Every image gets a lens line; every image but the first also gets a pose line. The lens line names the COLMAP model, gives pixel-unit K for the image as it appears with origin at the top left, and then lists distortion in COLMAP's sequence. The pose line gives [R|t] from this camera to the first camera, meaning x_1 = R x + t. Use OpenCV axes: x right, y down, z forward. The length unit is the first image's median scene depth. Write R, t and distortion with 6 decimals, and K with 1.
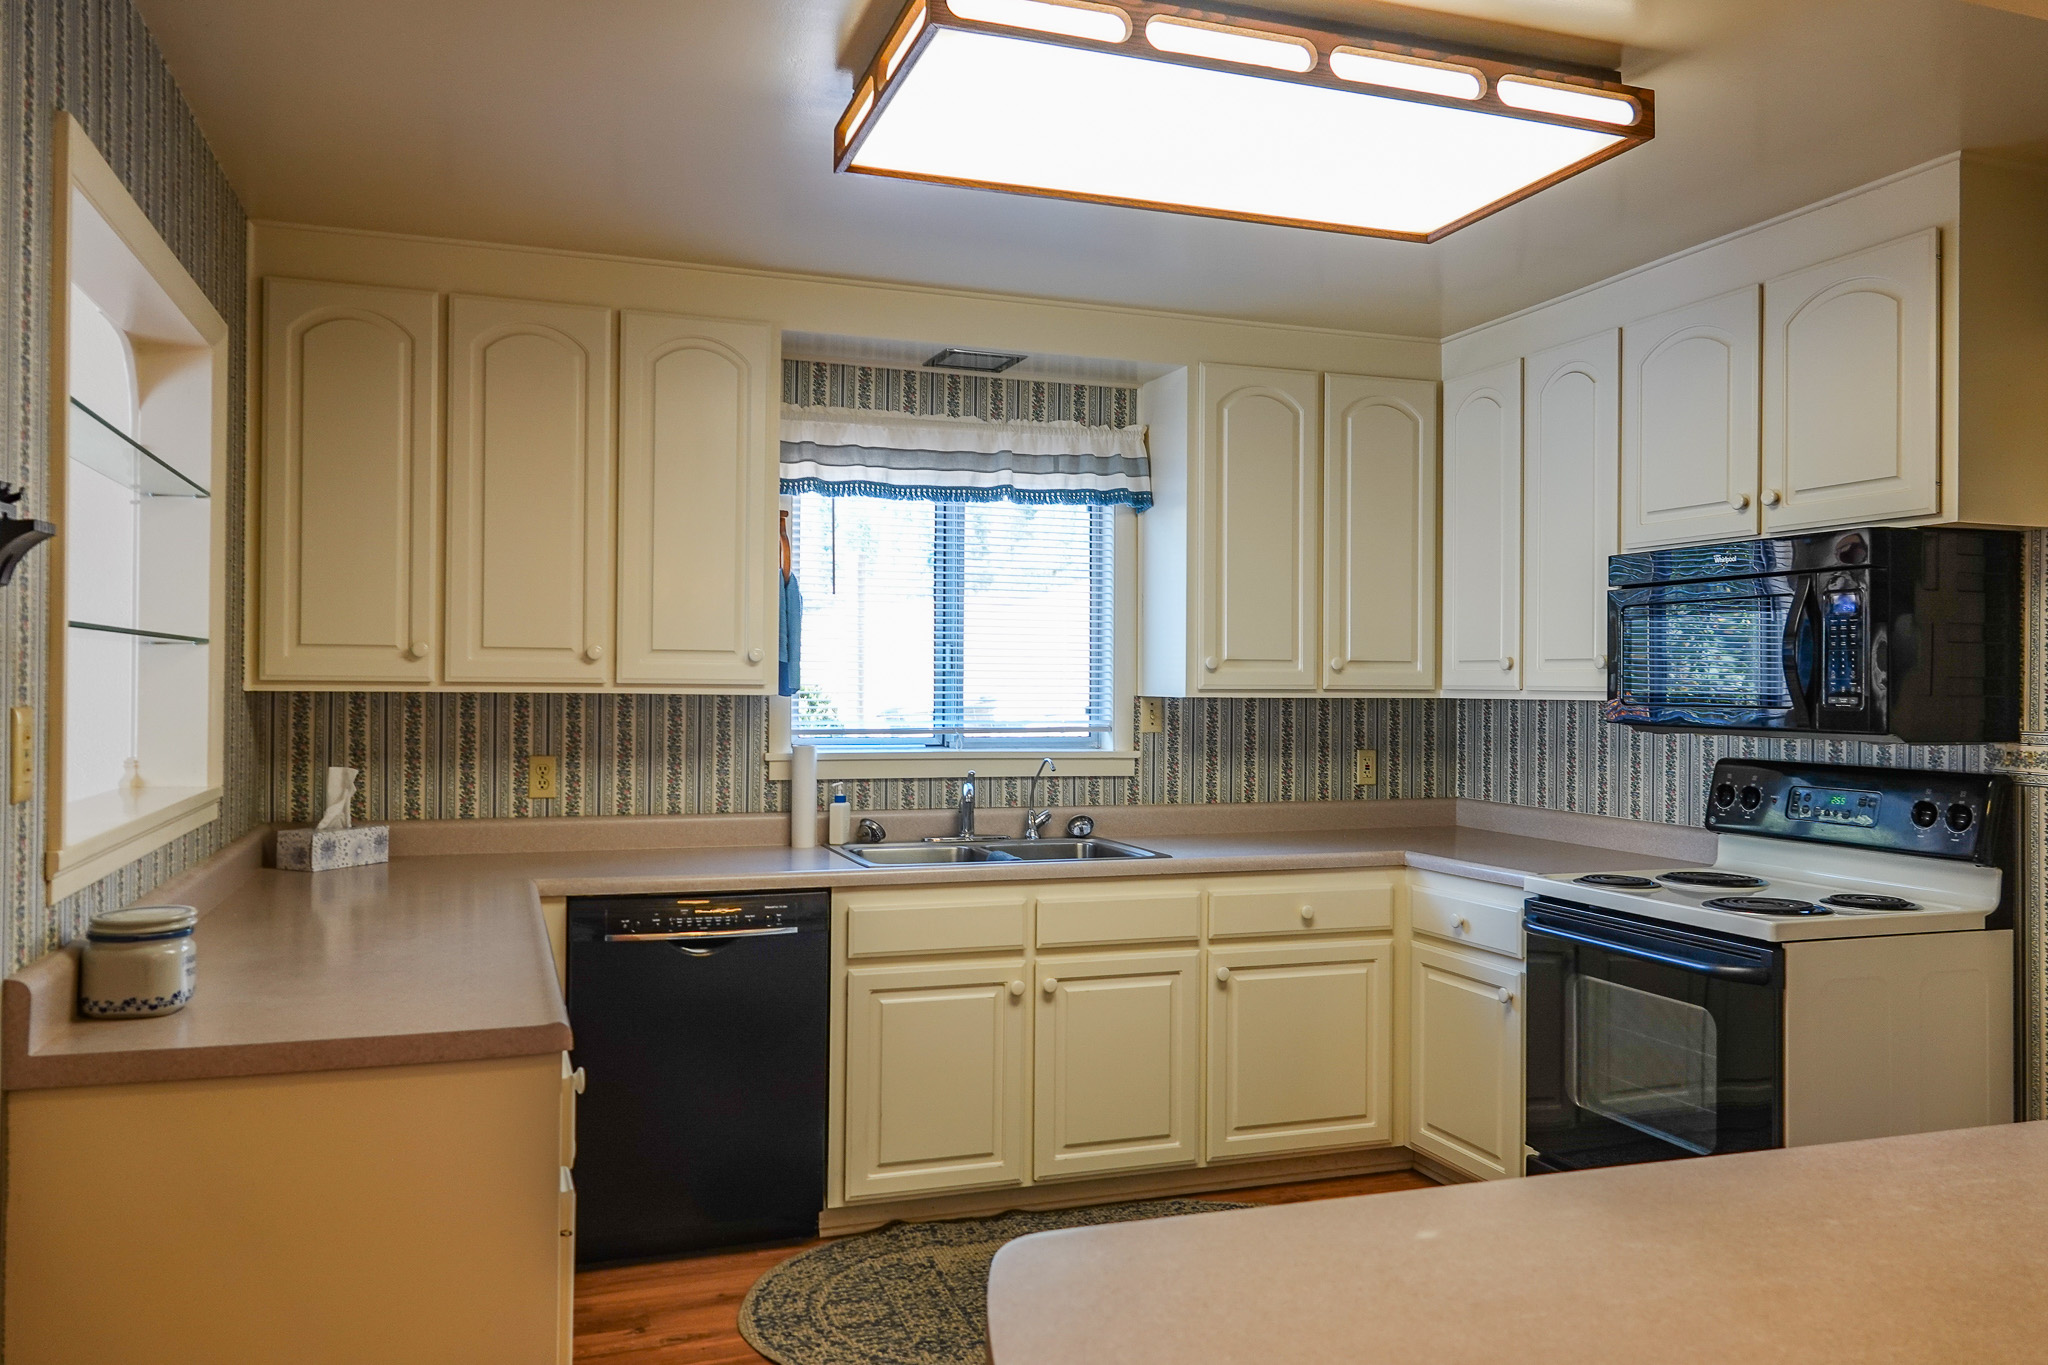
lens RADIAL K [[1510.6, 0, 1034.9], [0, 1510.6, 678.1], [0, 0, 1]] dist [0.009721, -0.001202]
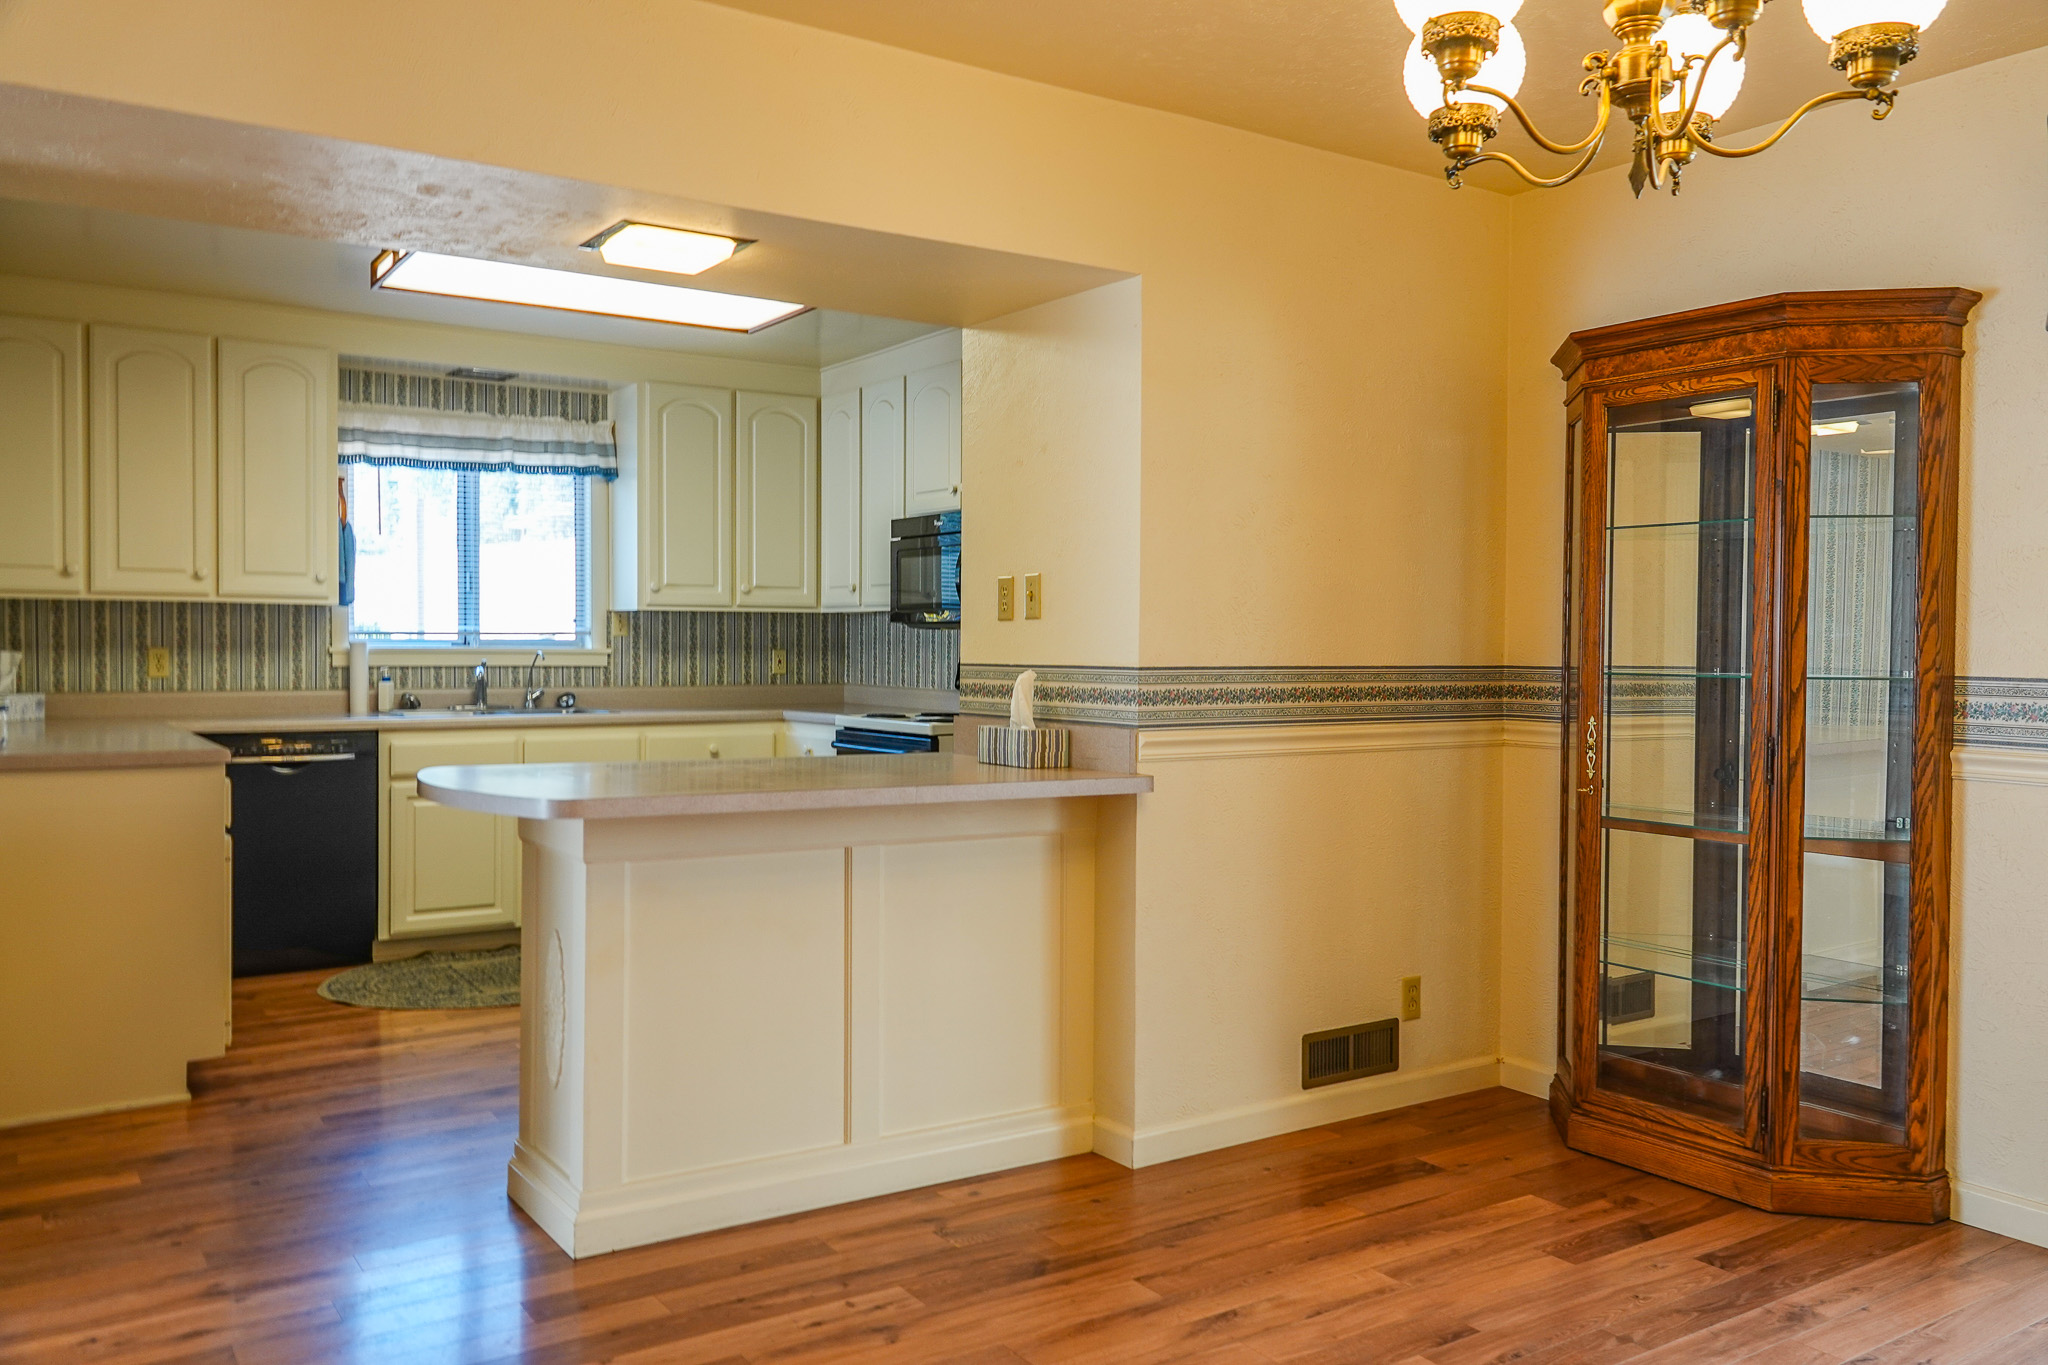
lens RADIAL K [[1554.2, 0, 1034.6], [0, 1554.2, 675.6], [0, 0, 1]] dist [0.002351, 0.002156]
pose [[0.967856, -0.007168, 0.251405, 0.092721], [-0.000150, 0.999577, 0.029078, 0.032780], [-0.251507, -0.028181, 0.967445, -0.564322]]
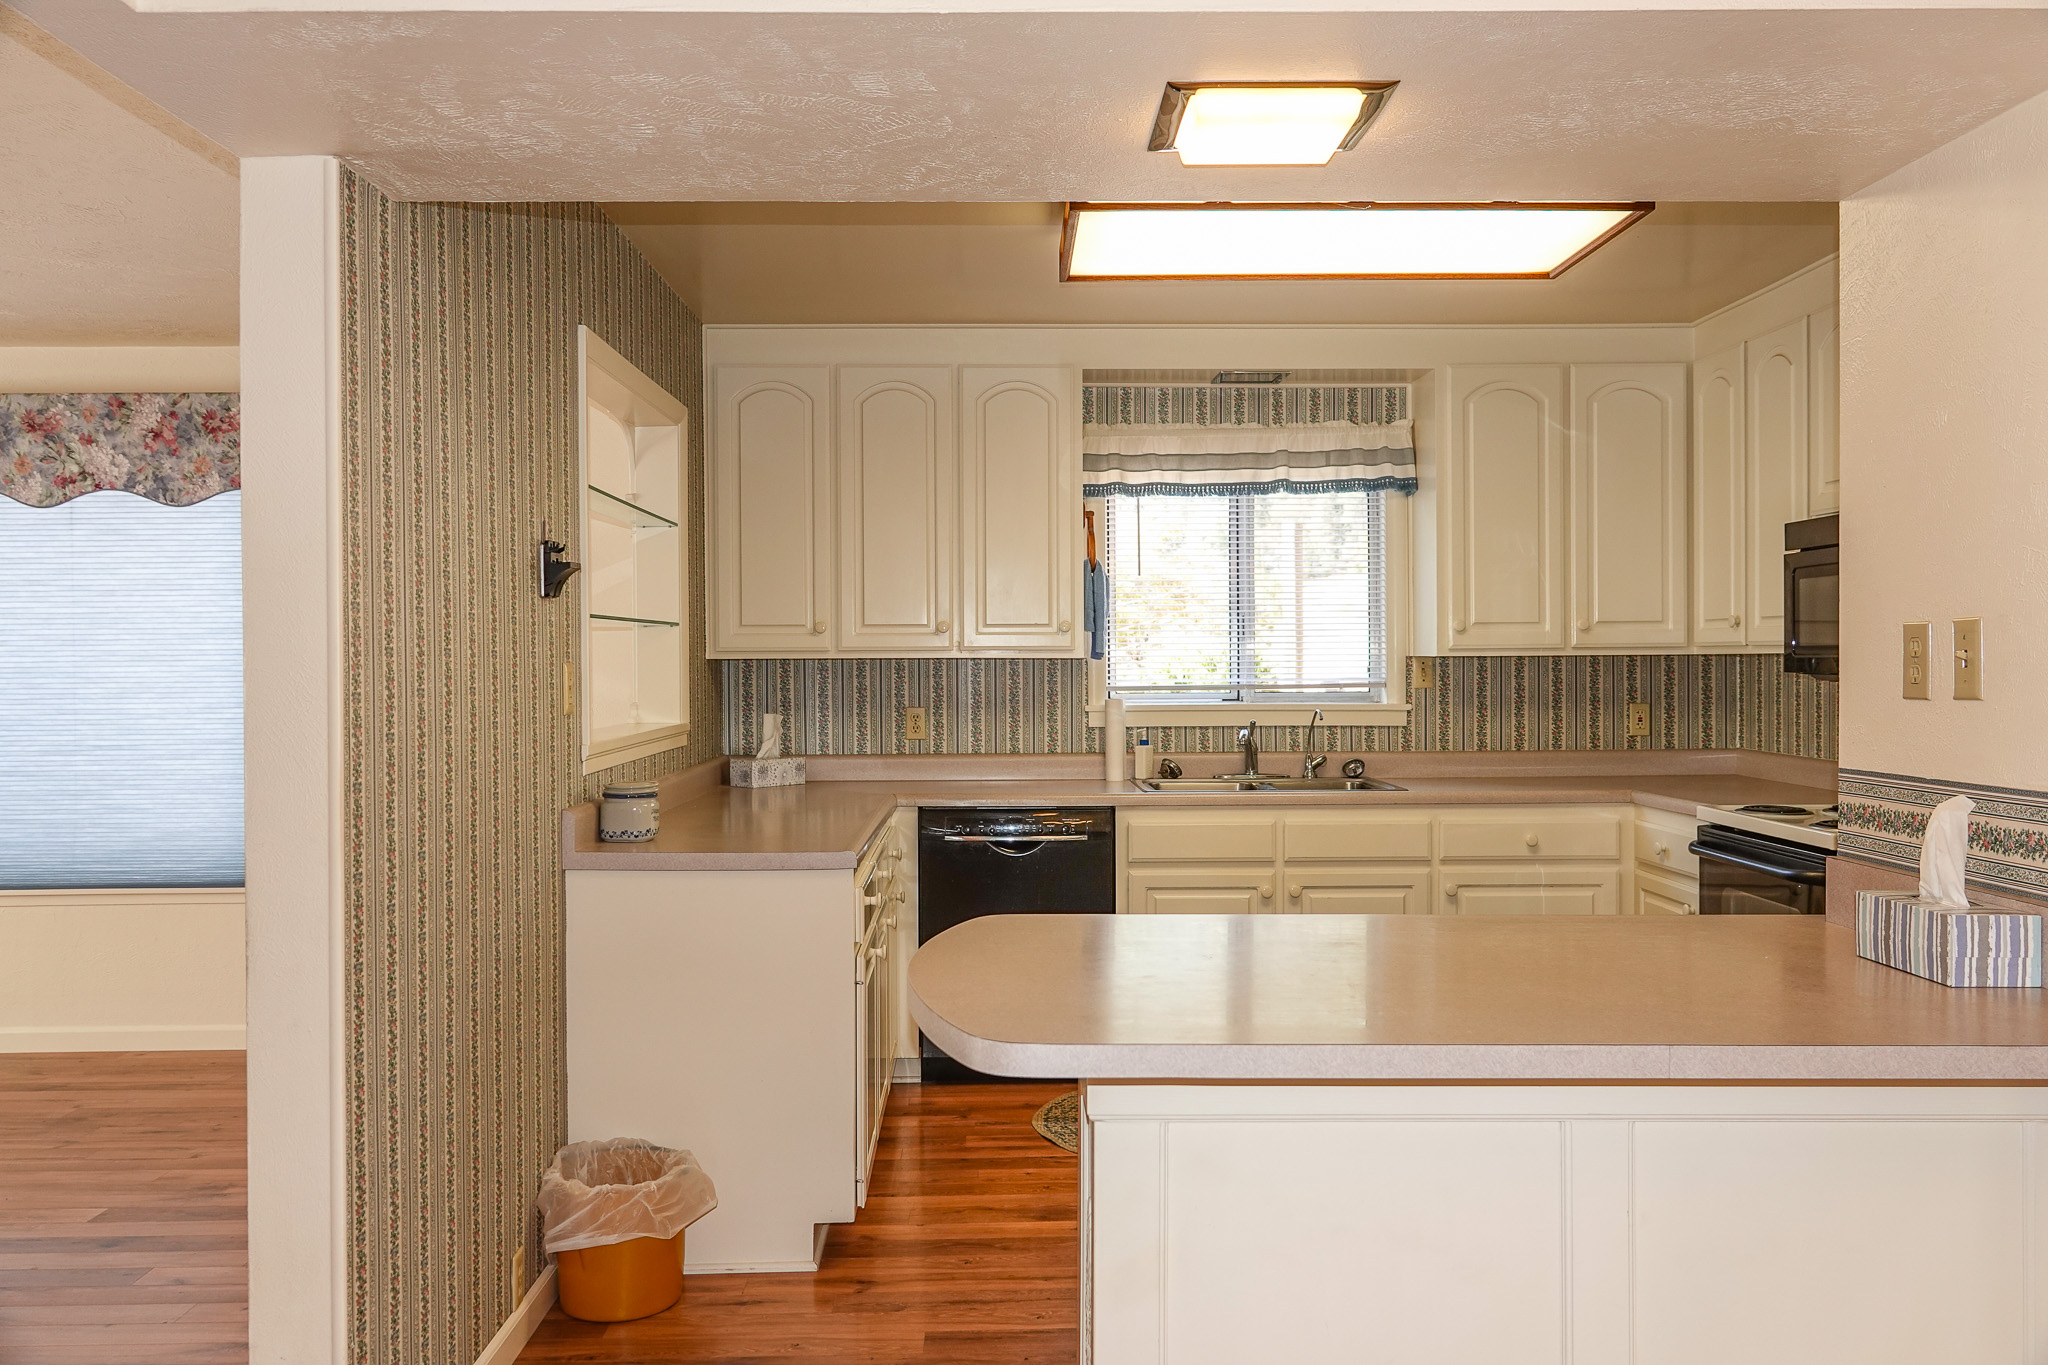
lens RADIAL K [[1635.4, 0, 1028.5], [0, 1635.4, 675.3], [0, 0, 1]] dist [0.007632, -0.000993]
pose [[0.948717, -0.010057, -0.315968, 0.197733], [0.014422, 0.999830, 0.011479, 0.008498], [0.315799, -0.015448, 0.948700, -0.285393]]
